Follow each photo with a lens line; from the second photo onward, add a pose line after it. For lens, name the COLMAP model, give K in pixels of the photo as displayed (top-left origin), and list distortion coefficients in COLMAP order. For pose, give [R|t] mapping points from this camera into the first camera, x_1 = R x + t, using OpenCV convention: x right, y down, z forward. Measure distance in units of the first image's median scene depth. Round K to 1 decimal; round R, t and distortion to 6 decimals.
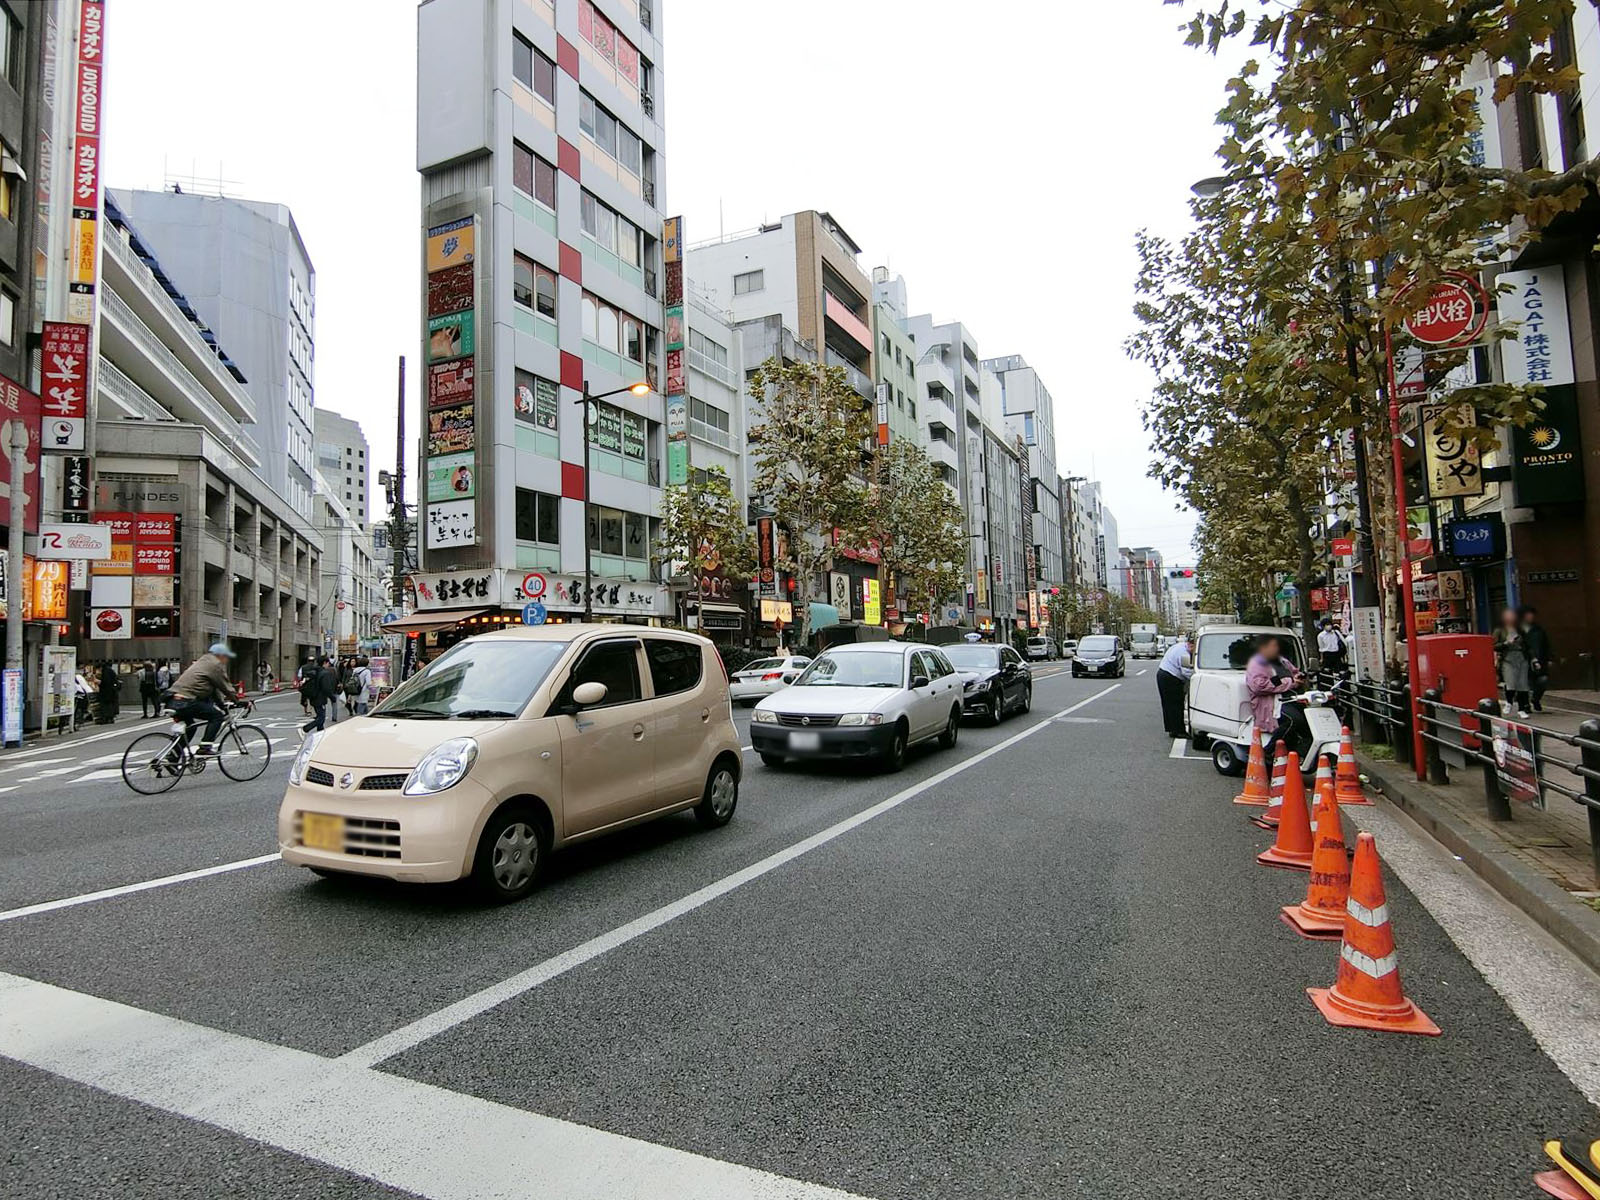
lens RADIAL K [[878.8, 0, 800.5], [0, 878.8, 593.3], [0, 0, 1]] dist [-0.005806, -0.000899]
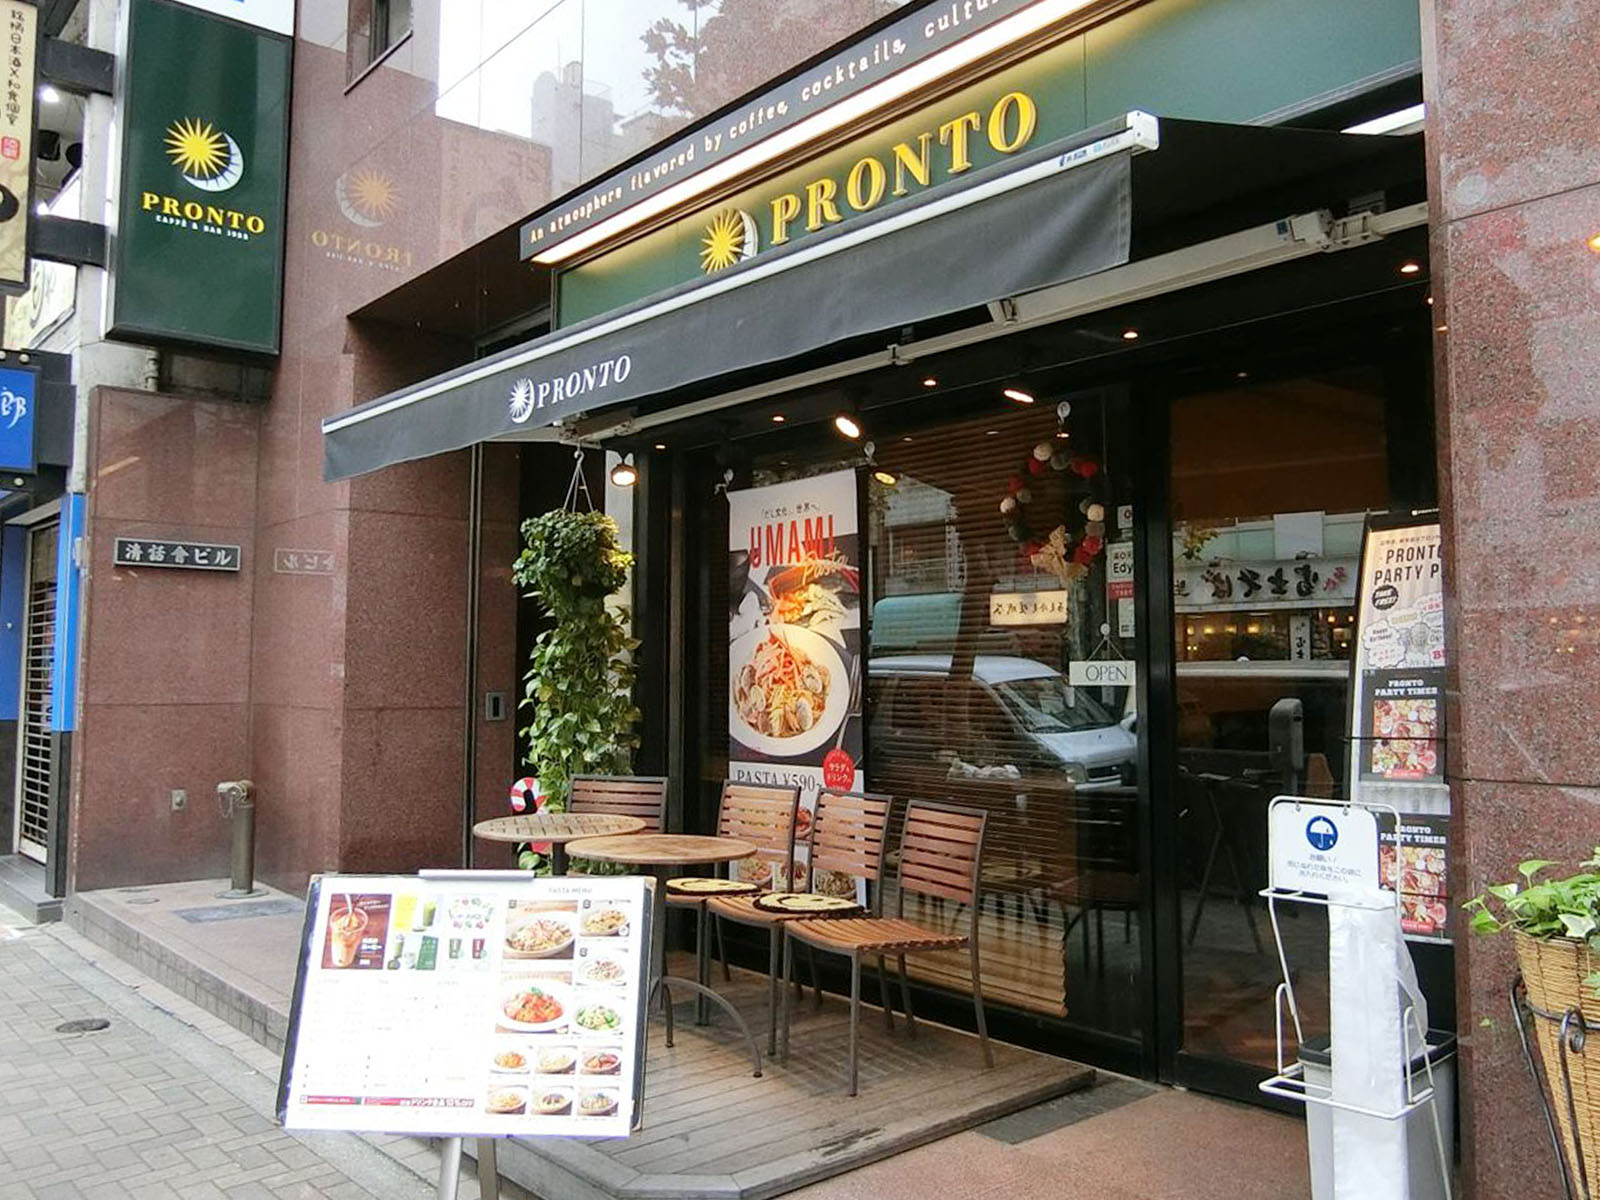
lens RADIAL K [[1263.5, 0, 802.3], [0, 1263.5, 594.8], [0, 0, 1]] dist [0.002321, 0.002801]
pose [[0.412261, 0.090726, 0.906537, 0.509875], [-0.079757, 0.994803, -0.063289, 0.007581], [-0.907568, -0.046211, 0.417355, 0.568088]]
